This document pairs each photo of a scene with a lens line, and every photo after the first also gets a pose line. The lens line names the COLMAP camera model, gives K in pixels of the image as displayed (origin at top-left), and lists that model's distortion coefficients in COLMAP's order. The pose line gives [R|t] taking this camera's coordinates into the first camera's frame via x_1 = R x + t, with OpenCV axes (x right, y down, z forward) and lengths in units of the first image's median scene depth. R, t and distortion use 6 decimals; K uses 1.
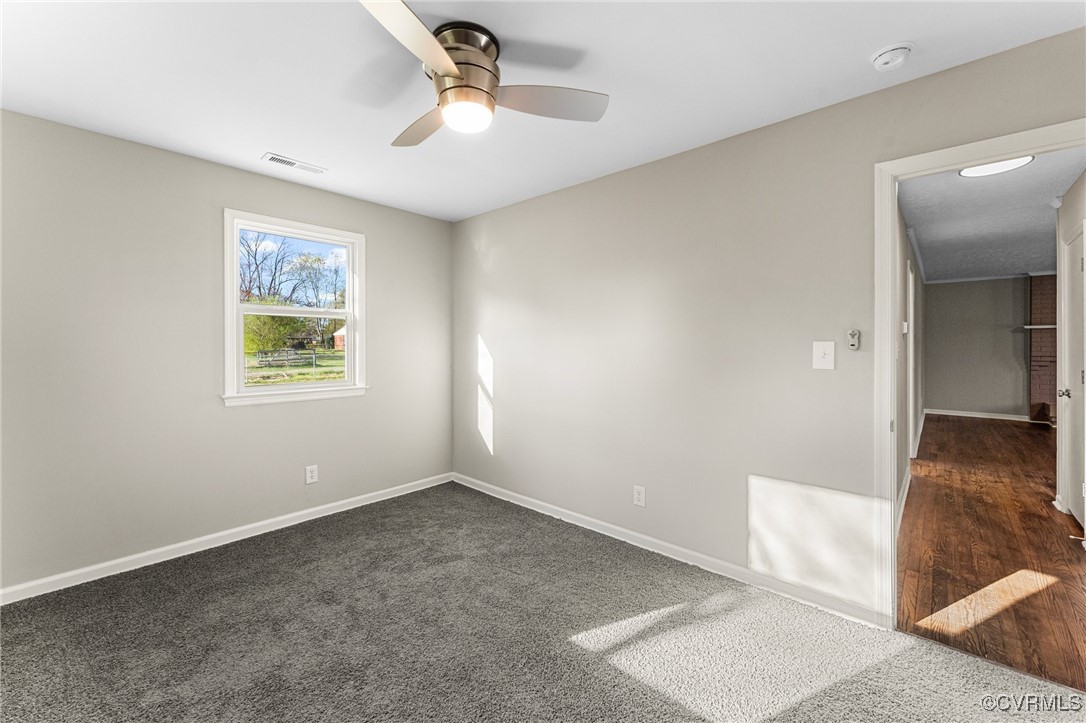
lens RADIAL K [[439.5, 0, 553.7], [0, 439.5, 347.5], [0, 0, 1]] dist [0.004035, -0.000401]
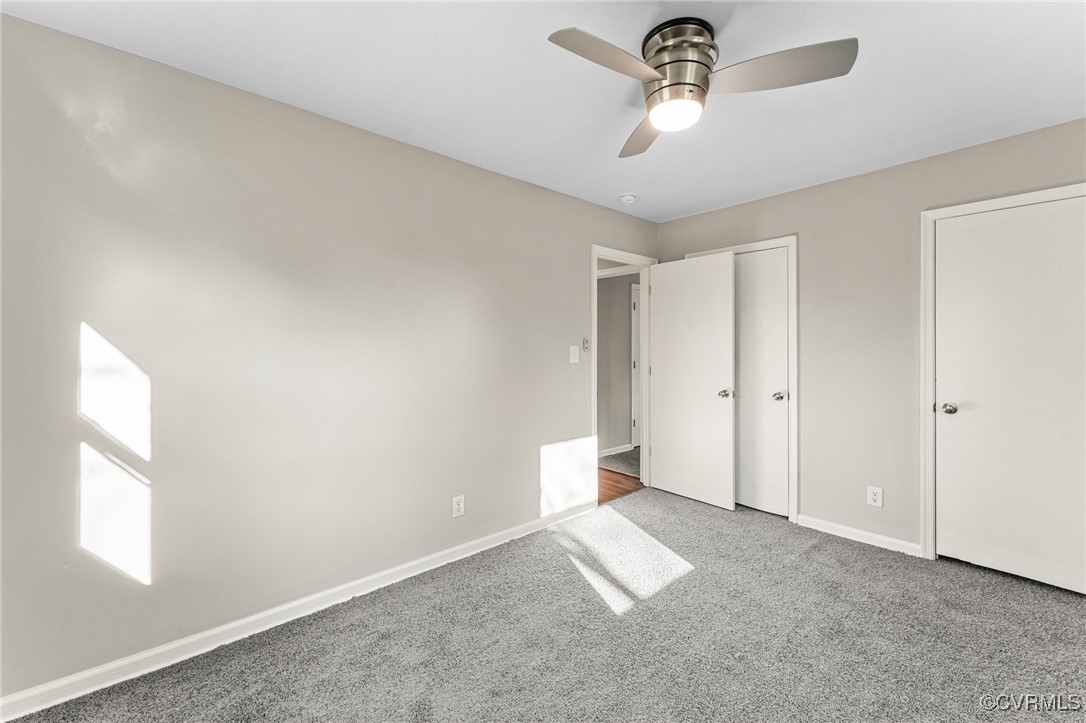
lens RADIAL K [[439.5, 0, 536.7], [0, 439.5, 346.0], [0, 0, 1]] dist [0.004035, -0.000401]
pose [[0.128263, 0.001334, 0.991739, -0.624564], [0.001292, 0.999998, -0.001513, -0.007119], [-0.991739, 0.001475, 0.128261, 0.607017]]
